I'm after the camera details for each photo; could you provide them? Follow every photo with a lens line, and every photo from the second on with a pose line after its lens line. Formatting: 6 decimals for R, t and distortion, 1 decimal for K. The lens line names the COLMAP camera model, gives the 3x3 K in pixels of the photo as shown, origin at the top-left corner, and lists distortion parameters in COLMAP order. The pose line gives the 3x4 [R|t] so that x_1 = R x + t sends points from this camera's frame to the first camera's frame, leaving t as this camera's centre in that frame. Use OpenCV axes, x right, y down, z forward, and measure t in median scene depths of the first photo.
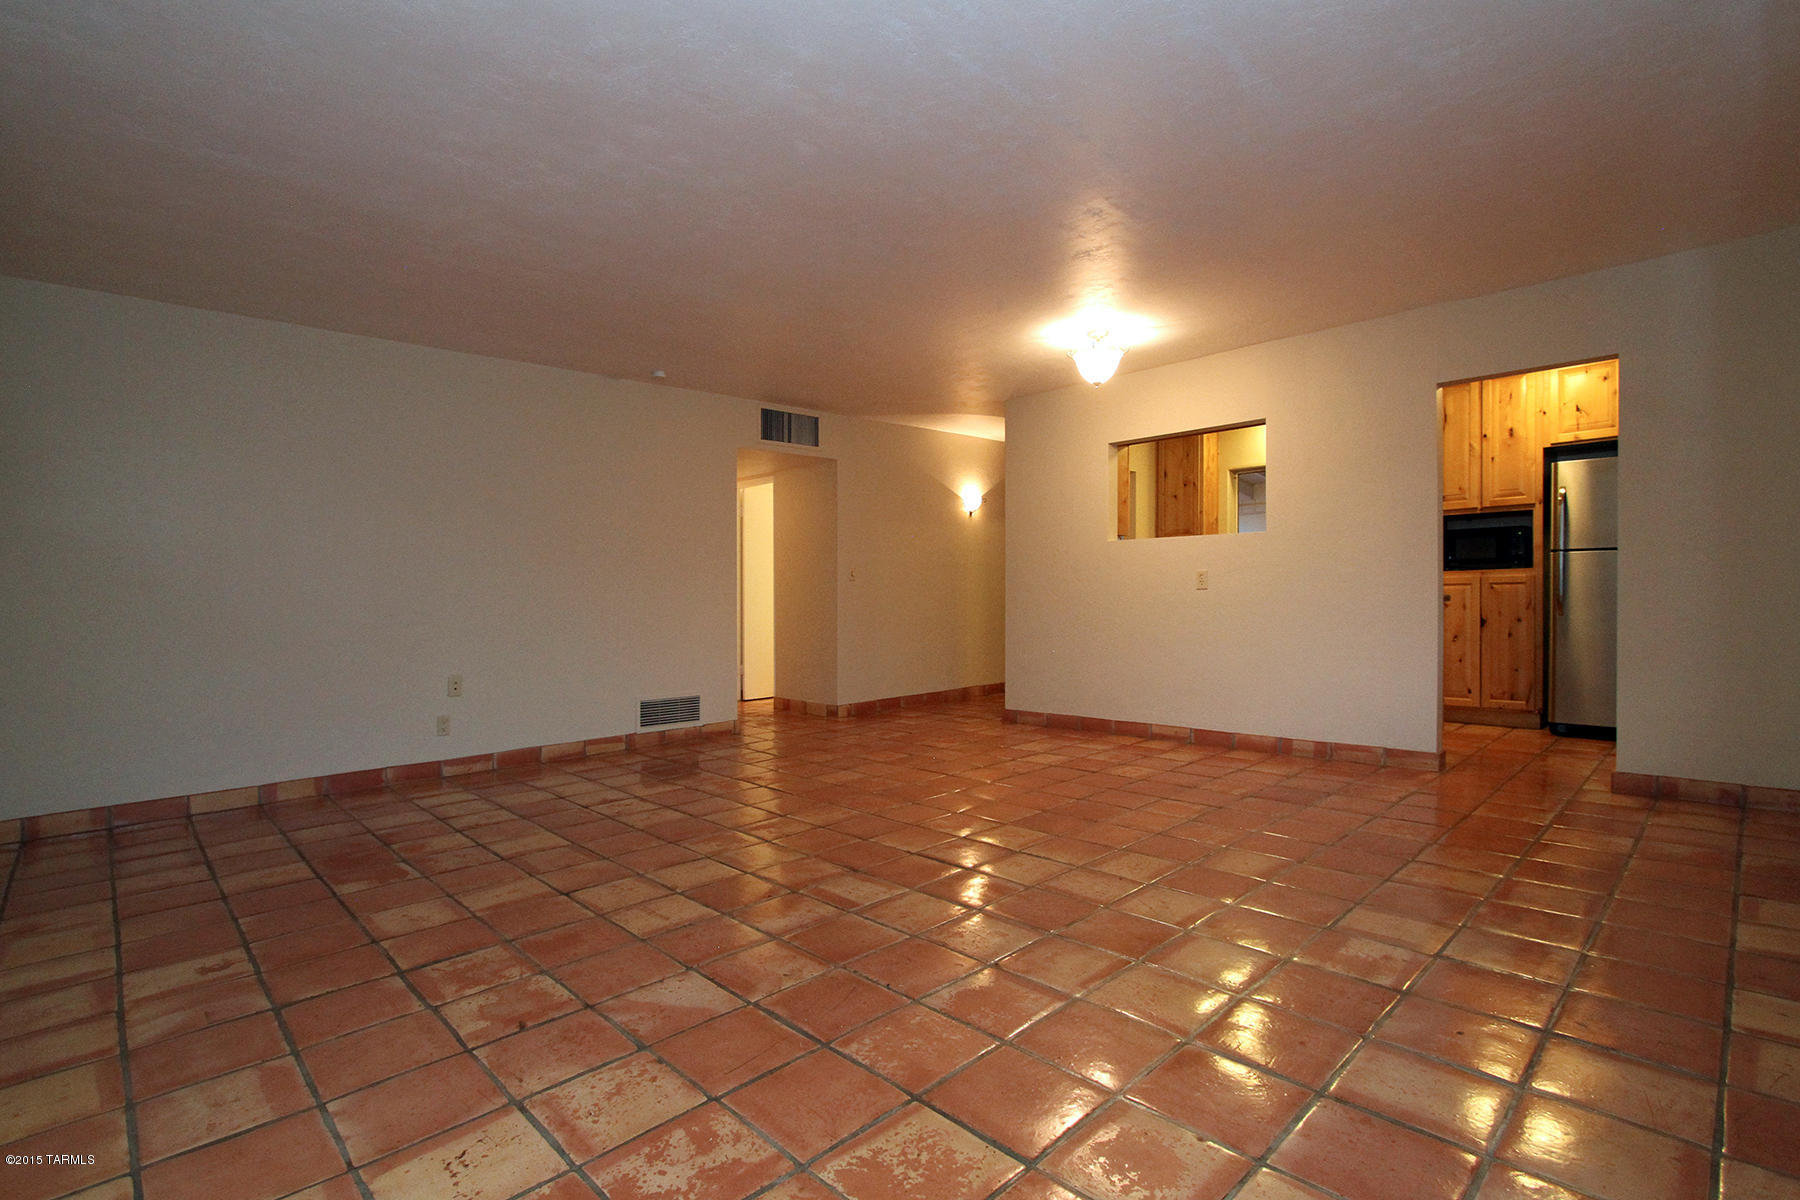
lens RADIAL K [[835.5, 0, 956.6], [0, 835.5, 597.7], [0, 0, 1]] dist [-0.014372, 0.000228]
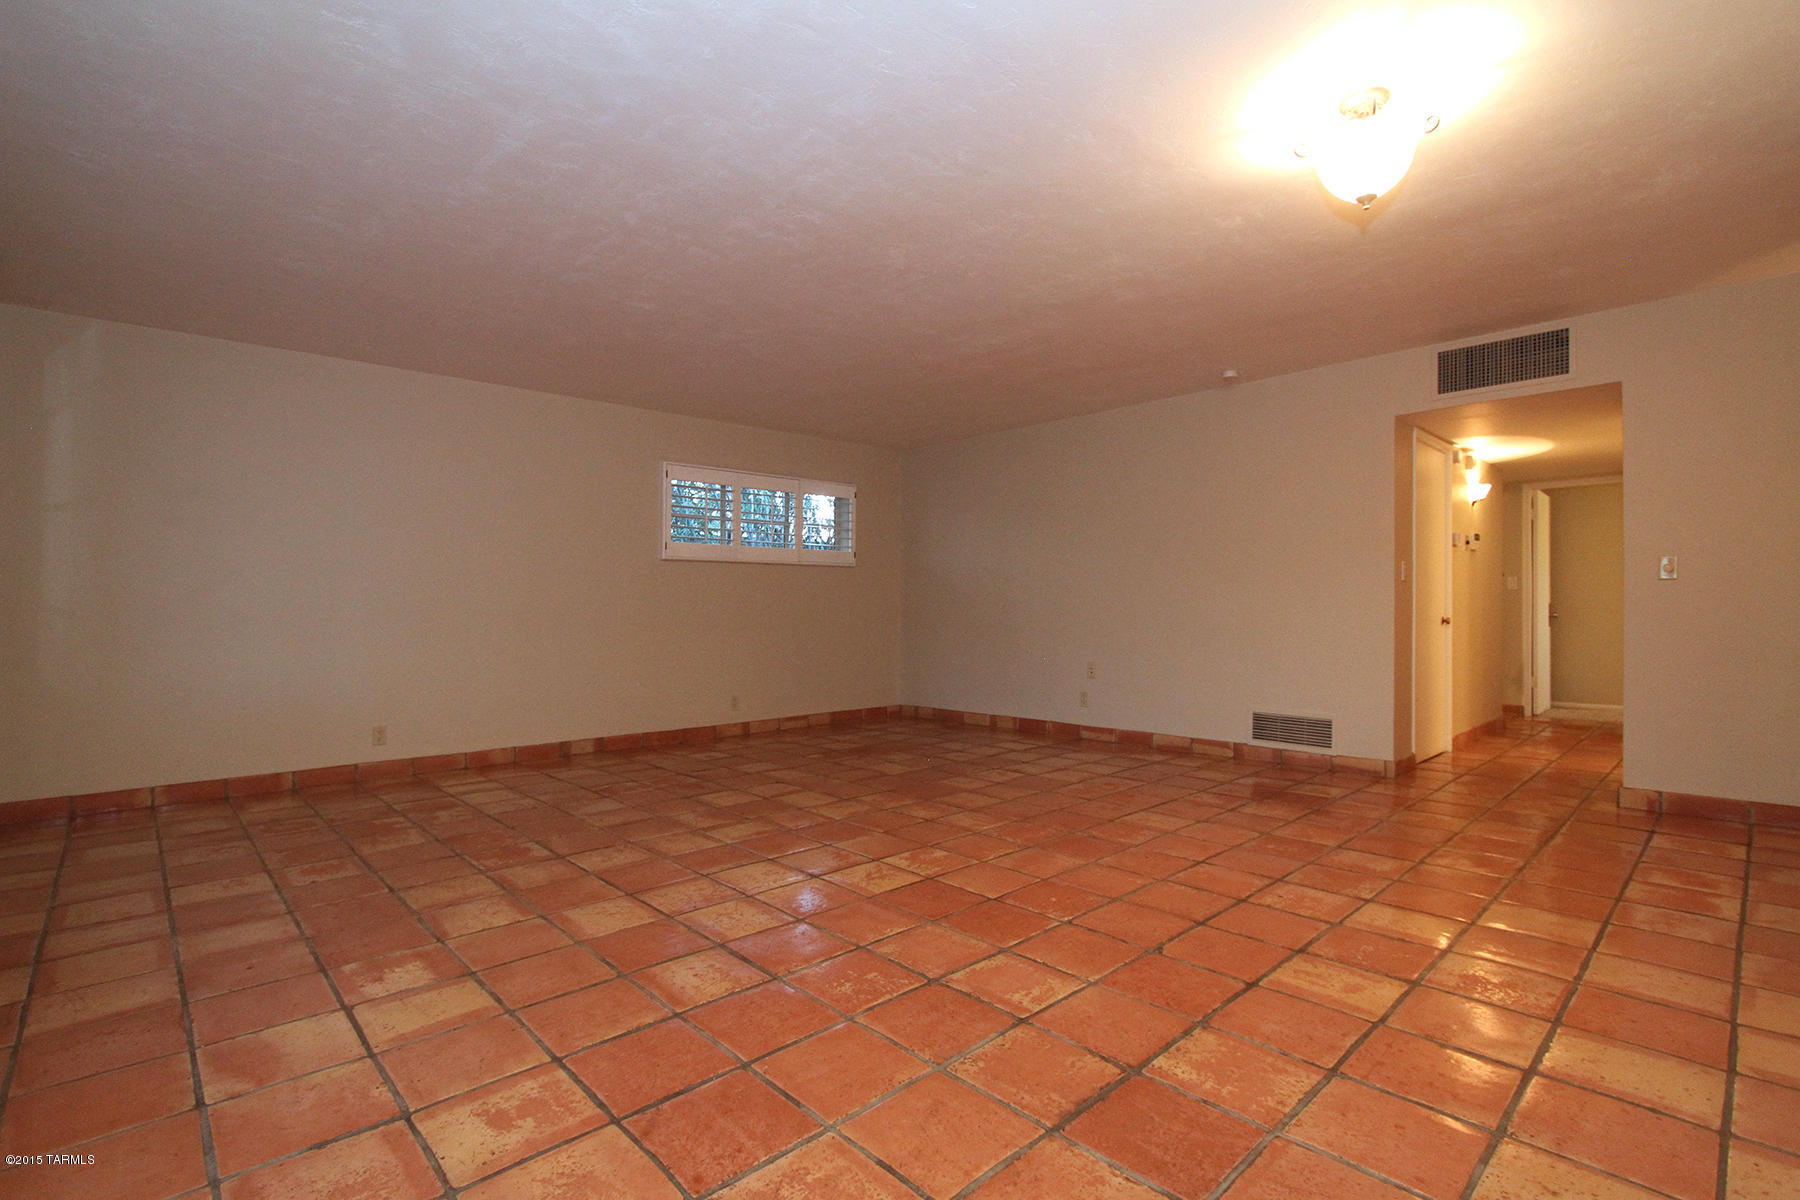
lens RADIAL K [[835.5, 0, 956.6], [0, 835.5, 597.7], [0, 0, 1]] dist [-0.014372, 0.000228]
pose [[-0.014960, 0.008873, -0.999849, 0.614801], [-0.000552, 0.999960, 0.008882, -0.017512], [0.999888, 0.000685, -0.014954, 0.698063]]
